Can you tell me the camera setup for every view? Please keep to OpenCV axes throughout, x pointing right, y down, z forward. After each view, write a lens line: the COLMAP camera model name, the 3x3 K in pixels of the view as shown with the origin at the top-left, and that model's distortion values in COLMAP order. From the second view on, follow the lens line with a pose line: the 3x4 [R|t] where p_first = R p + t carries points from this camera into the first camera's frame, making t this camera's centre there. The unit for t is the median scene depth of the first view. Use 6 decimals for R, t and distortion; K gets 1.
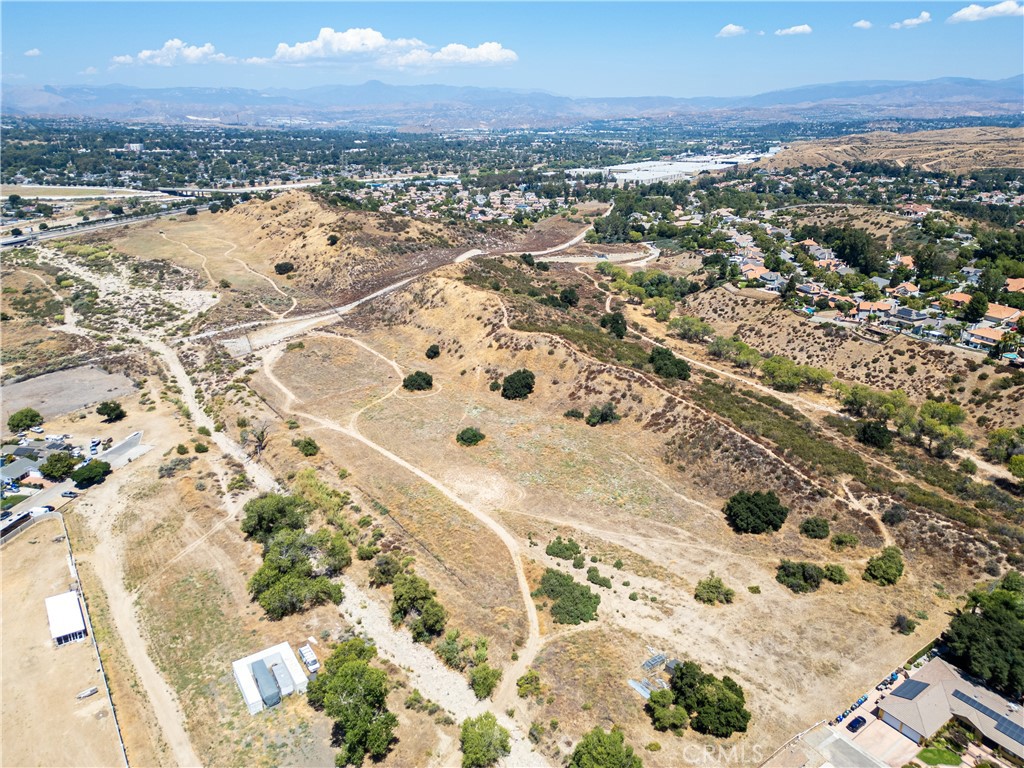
lens RADIAL K [[720.5, 0, 511.6], [0, 720.5, 389.3], [0, 0, 1]] dist [0.055888, -0.043214]
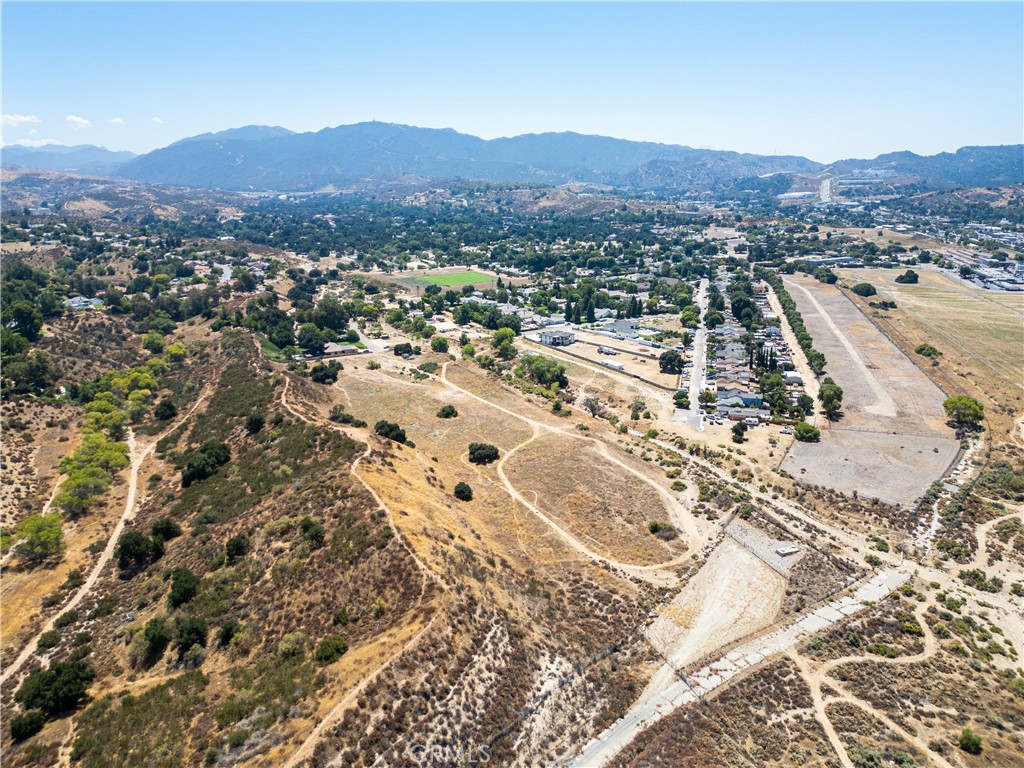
lens RADIAL K [[720.5, 0, 511.7], [0, 720.5, 387.8], [0, 0, 1]] dist [0.055888, -0.043214]
pose [[-0.995555, -0.011423, 0.093490, -0.038508], [0.047335, 0.797470, 0.601498, -0.099385], [-0.081427, 0.603250, -0.793385, 0.254807]]
